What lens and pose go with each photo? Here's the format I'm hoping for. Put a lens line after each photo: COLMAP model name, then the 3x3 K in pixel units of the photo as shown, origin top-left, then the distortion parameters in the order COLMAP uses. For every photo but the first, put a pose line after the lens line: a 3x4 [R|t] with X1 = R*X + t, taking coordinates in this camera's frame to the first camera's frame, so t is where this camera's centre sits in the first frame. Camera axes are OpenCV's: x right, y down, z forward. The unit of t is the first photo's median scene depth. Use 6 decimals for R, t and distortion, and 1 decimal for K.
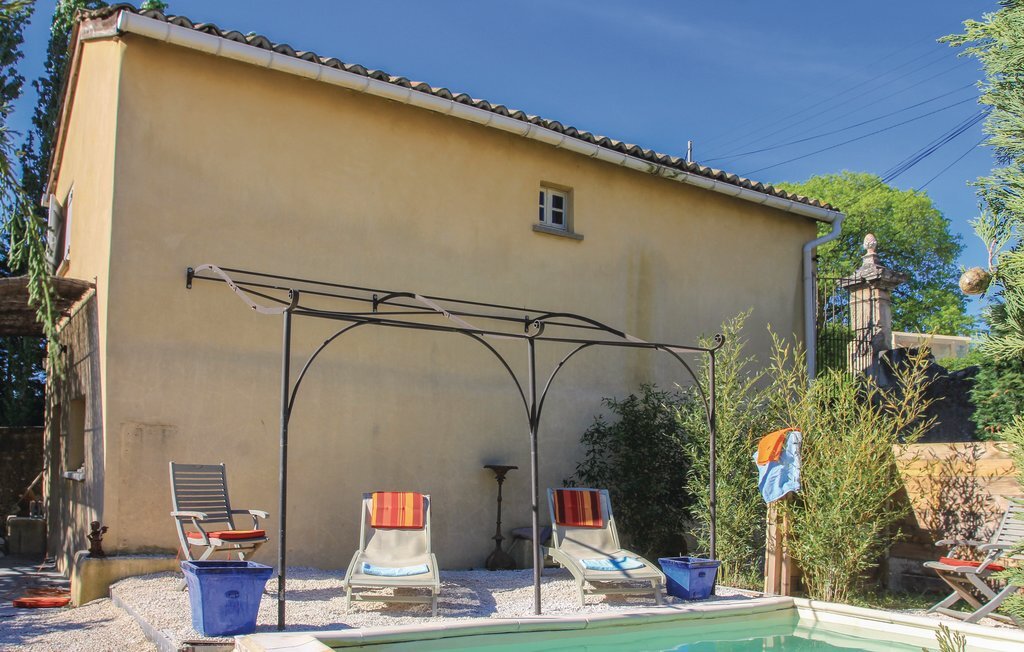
lens RADIAL K [[808.7, 0, 512.0], [0, 808.7, 381.6], [0, 0, 1]] dist [-0.047794, 0.005430]
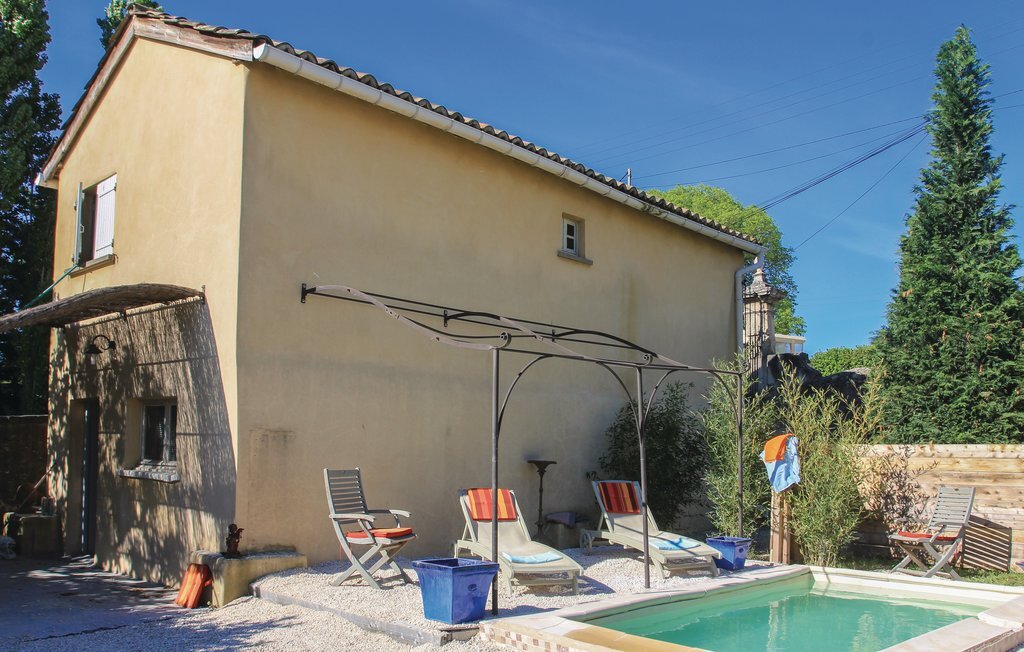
lens RADIAL K [[833.2, 0, 512.0], [0, 833.2, 324.5], [0, 0, 1]] dist [-0.038394, 0.001129]
pose [[0.956642, 0.038280, 0.288739, -0.457201], [-0.033617, 0.999212, -0.021094, -0.073379], [-0.289319, 0.010472, 0.957176, -0.152807]]
